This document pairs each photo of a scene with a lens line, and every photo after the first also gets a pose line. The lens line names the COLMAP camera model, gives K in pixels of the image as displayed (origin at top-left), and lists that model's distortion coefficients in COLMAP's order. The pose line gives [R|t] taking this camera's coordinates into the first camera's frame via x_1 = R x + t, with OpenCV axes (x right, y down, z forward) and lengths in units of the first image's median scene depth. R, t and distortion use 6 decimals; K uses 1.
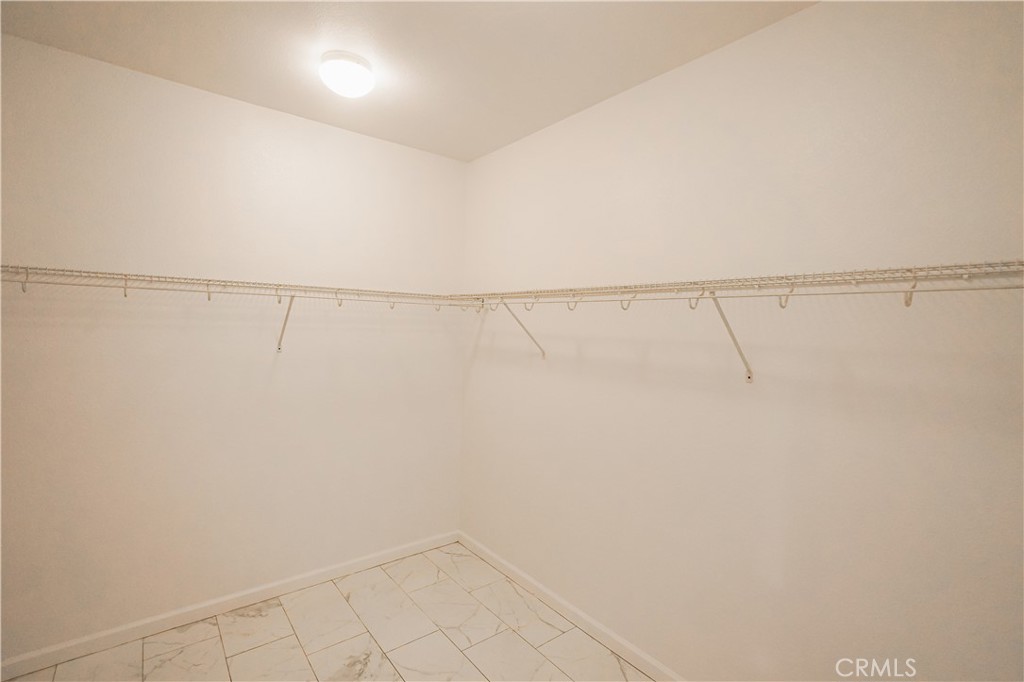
lens RADIAL K [[468.4, 0, 507.6], [0, 468.4, 337.4], [0, 0, 1]] dist [-0.001880, 0.001918]
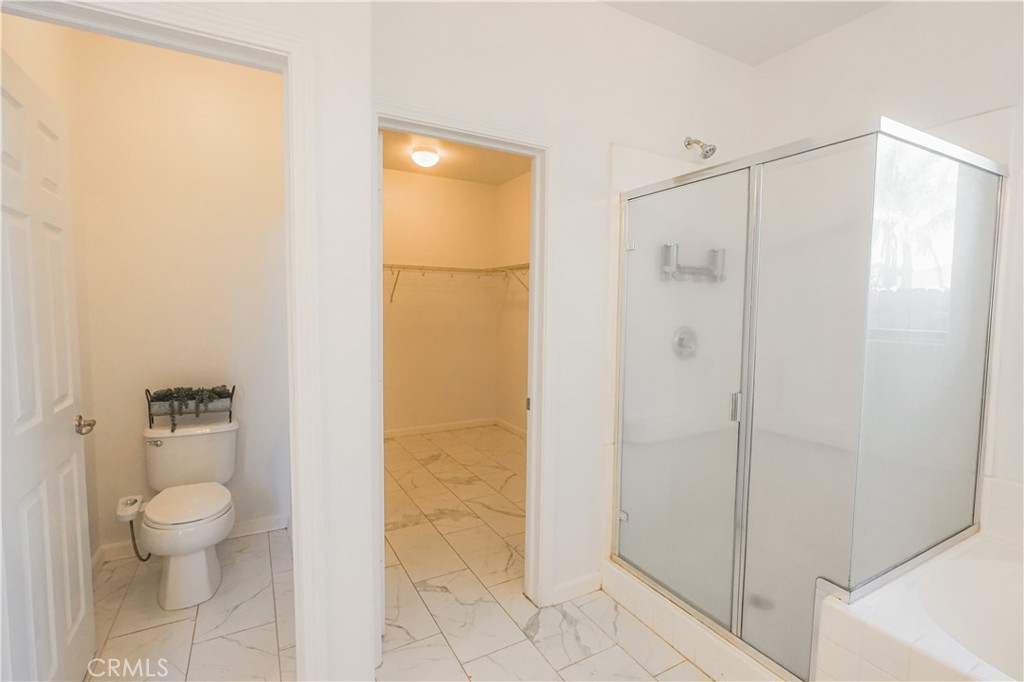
lens RADIAL K [[468.4, 0, 513.1], [0, 468.4, 338.2], [0, 0, 1]] dist [-0.001880, 0.001918]
pose [[0.989004, 0.003040, -0.147859, 0.254451], [0.005319, 0.998411, 0.056107, 0.072078], [0.147795, -0.056277, 0.987416, -0.750394]]
